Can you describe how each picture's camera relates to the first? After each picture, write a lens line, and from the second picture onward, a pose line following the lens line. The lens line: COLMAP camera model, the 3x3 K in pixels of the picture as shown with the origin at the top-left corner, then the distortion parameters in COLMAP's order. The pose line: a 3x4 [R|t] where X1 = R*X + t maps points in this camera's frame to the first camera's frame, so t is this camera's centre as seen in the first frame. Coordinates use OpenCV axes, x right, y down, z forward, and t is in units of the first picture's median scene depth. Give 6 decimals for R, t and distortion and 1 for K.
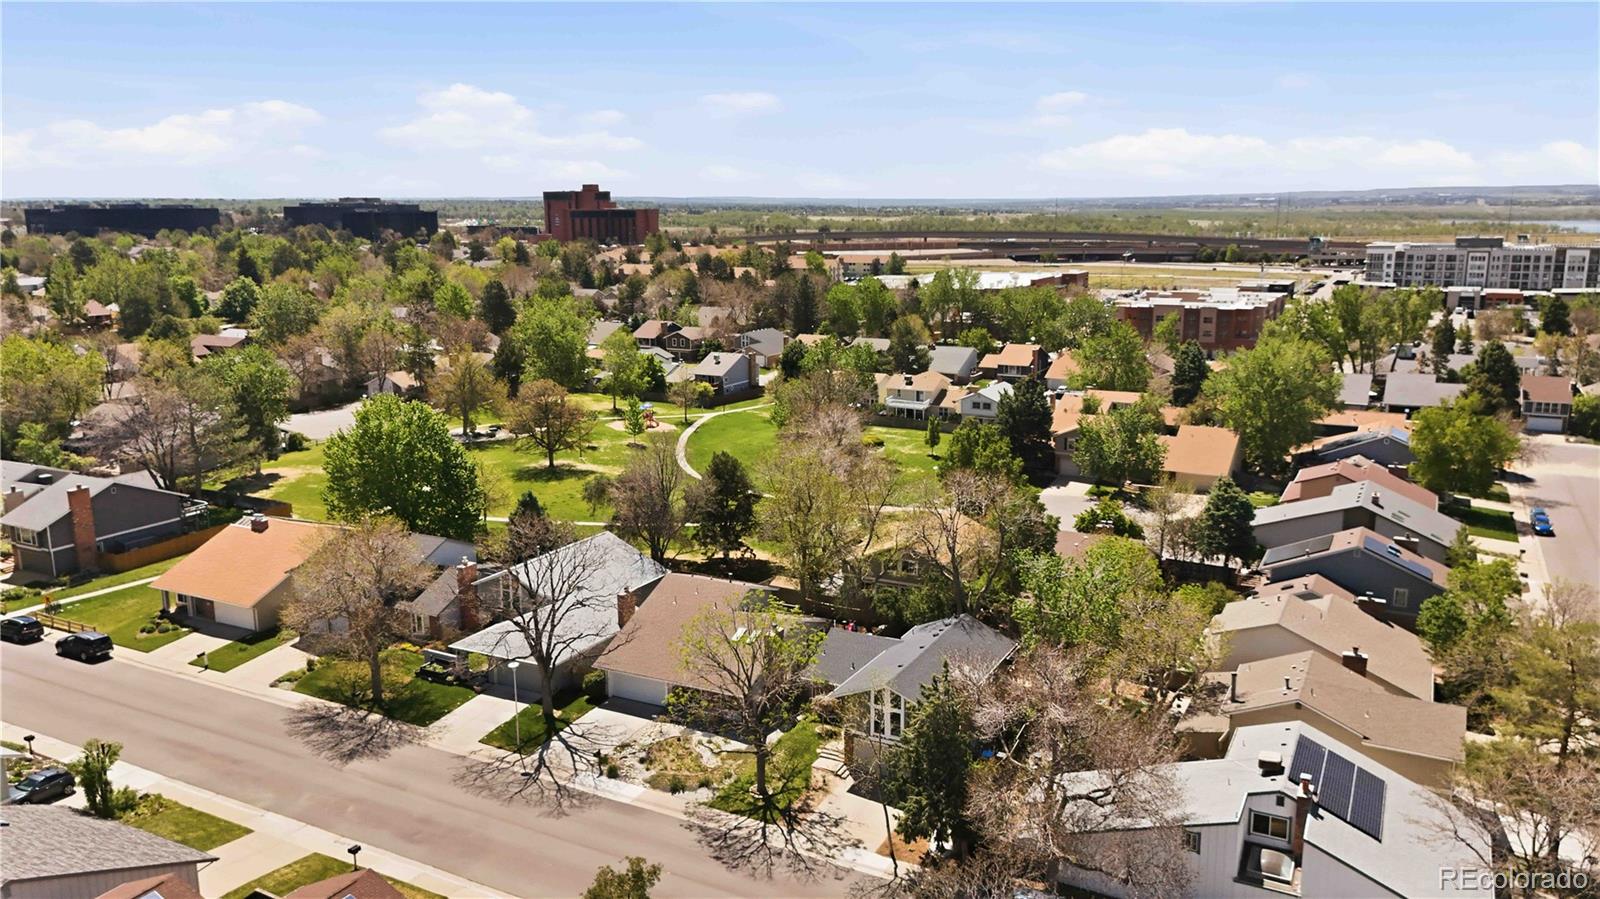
lens RADIAL K [[1183.8, 0, 808.8], [0, 1183.8, 440.9], [0, 0, 1]] dist [0.028328, -0.019809]
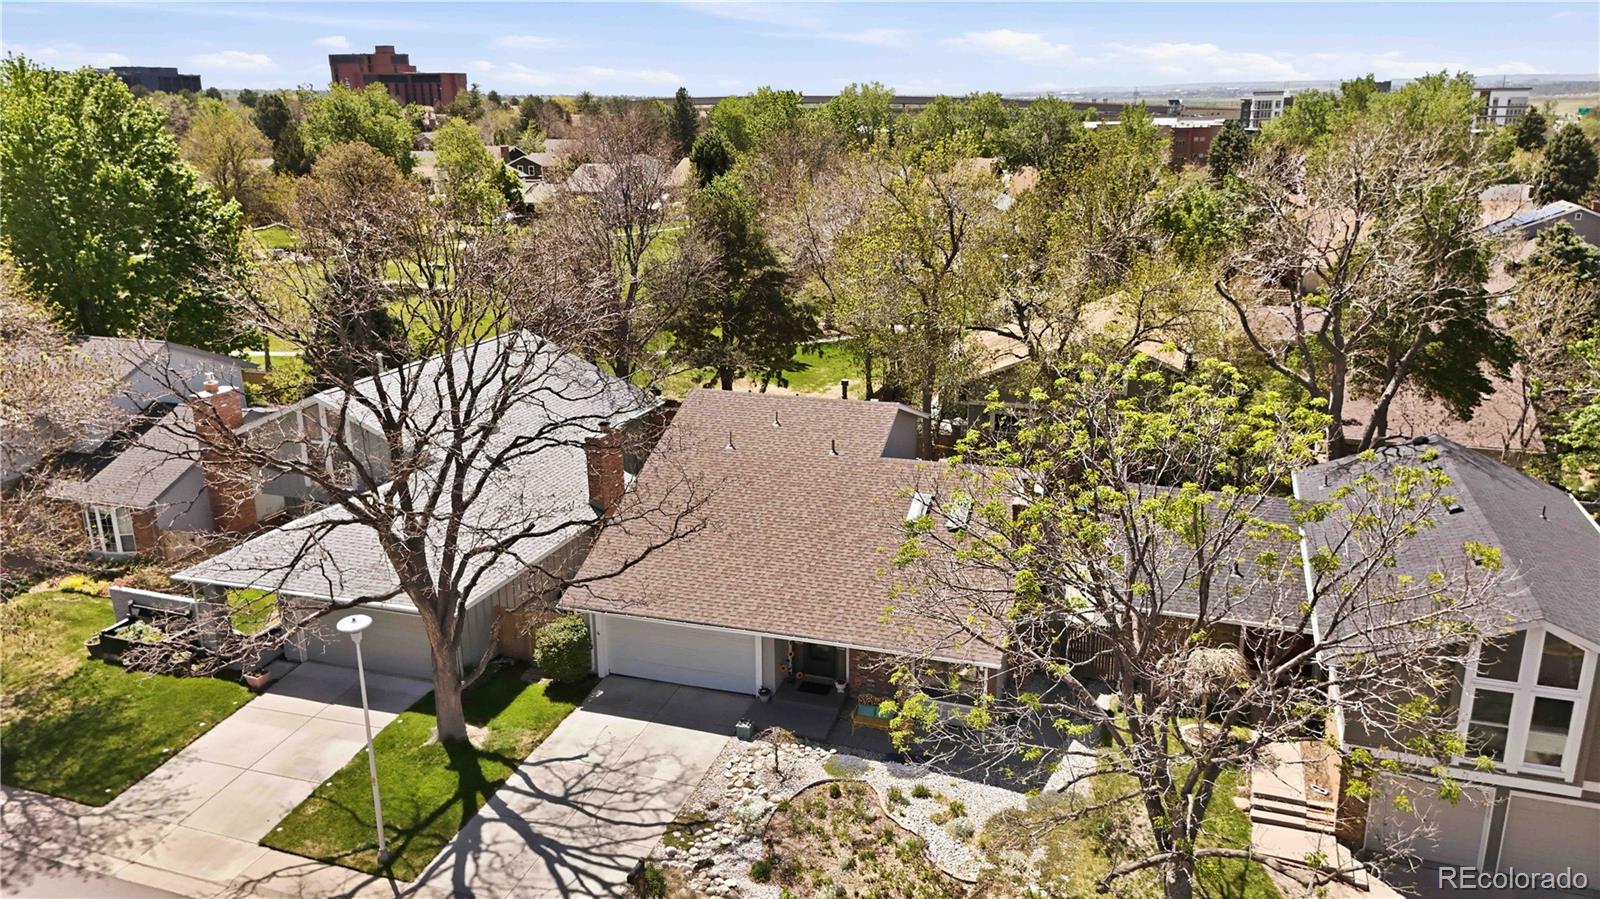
lens RADIAL K [[1183.8, 0, 805.7], [0, 1183.8, 459.7], [0, 0, 1]] dist [0.028328, -0.019809]
pose [[0.988903, -0.044944, 0.141599, -0.158712], [0.030607, 0.994329, 0.101851, 0.106385], [-0.145374, -0.096387, 0.984670, 0.619037]]
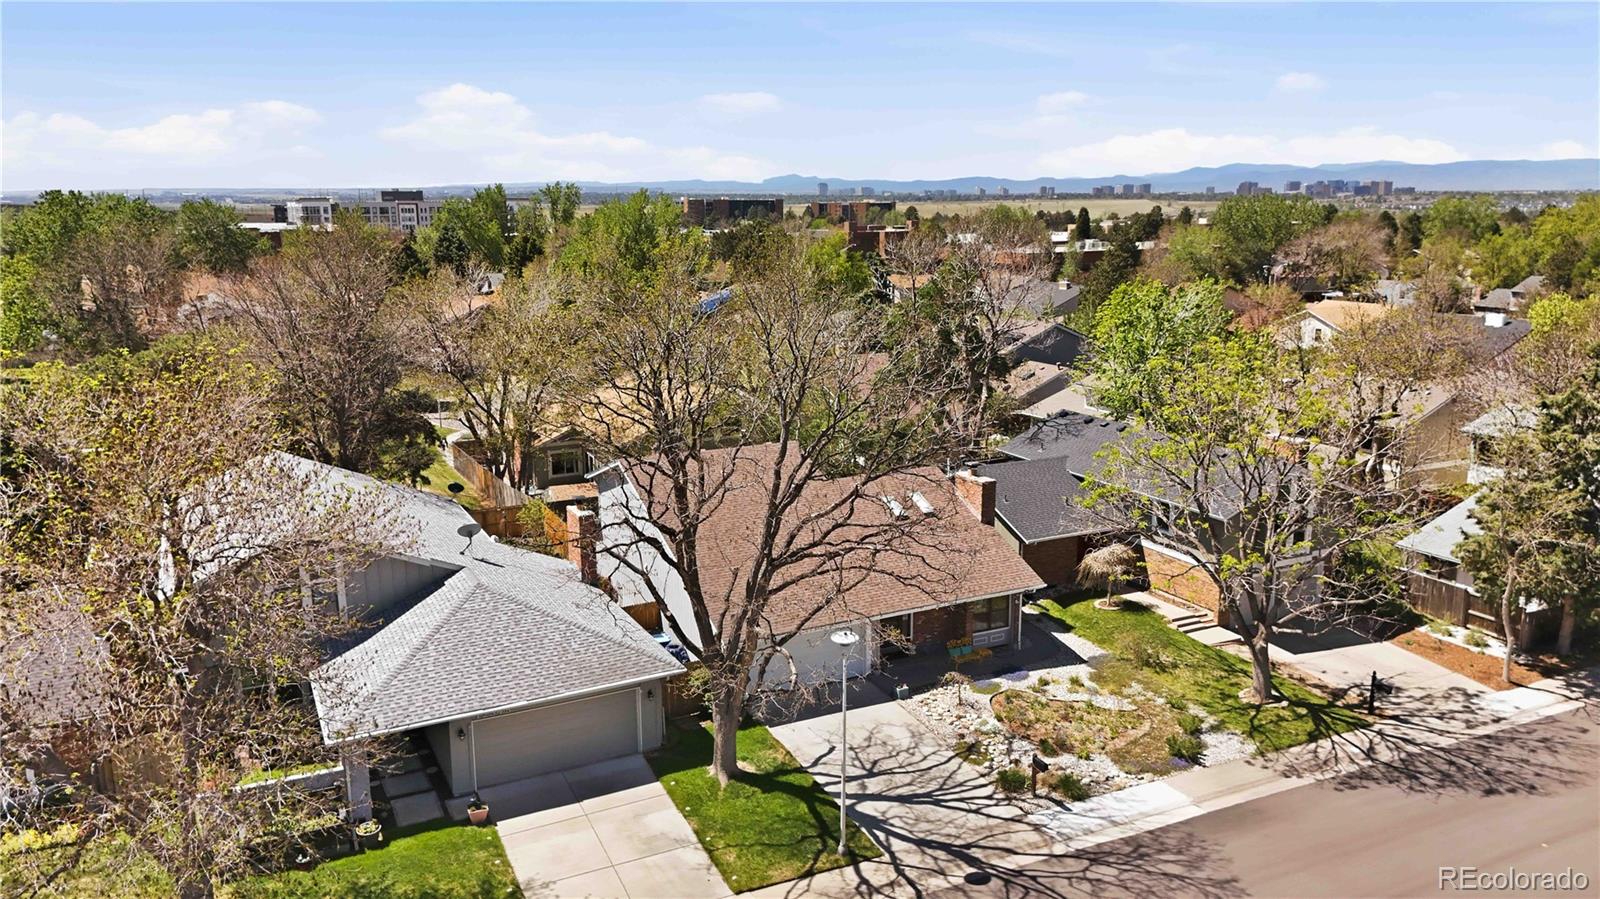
lens RADIAL K [[1183.8, 0, 811.1], [0, 1183.8, 454.8], [0, 0, 1]] dist [0.028328, -0.019809]
pose [[0.583030, -0.166663, 0.795172, -0.510365], [0.156329, 0.983457, 0.091503, 0.087901], [-0.797268, 0.070959, 0.599440, 0.724575]]
